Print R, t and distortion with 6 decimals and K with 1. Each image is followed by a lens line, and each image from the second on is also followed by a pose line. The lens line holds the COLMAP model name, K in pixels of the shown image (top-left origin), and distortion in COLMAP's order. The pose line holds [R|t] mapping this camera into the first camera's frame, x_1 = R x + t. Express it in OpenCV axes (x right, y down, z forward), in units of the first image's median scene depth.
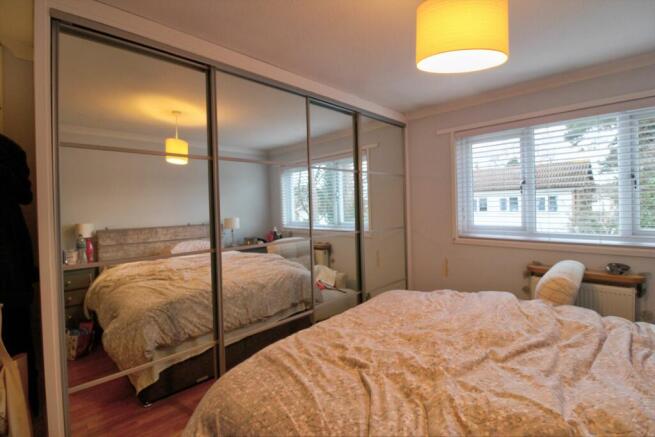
lens RADIAL K [[301.5, 0, 331.3], [0, 301.5, 209.9], [0, 0, 1]] dist [-0.001809, -0.010507]
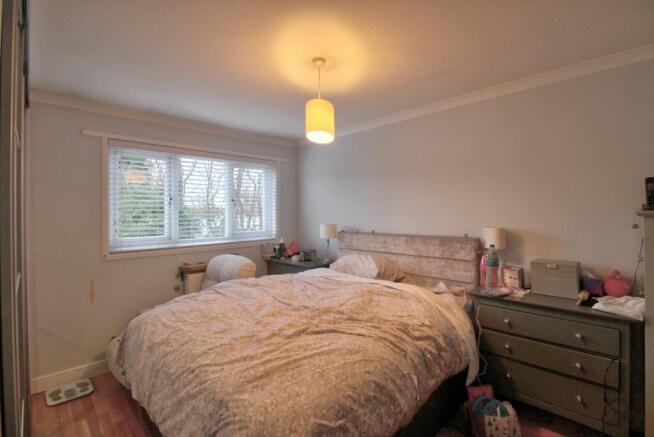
lens RADIAL K [[301.1, 0, 330.8], [0, 301.1, 209.9], [0, 0, 1]] dist [-0.001809, -0.010507]
pose [[0.004108, 0.031428, 0.999498, -1.145571], [0.026945, 0.999140, -0.031528, 0.013469], [-0.999628, 0.027061, 0.003258, 0.761989]]
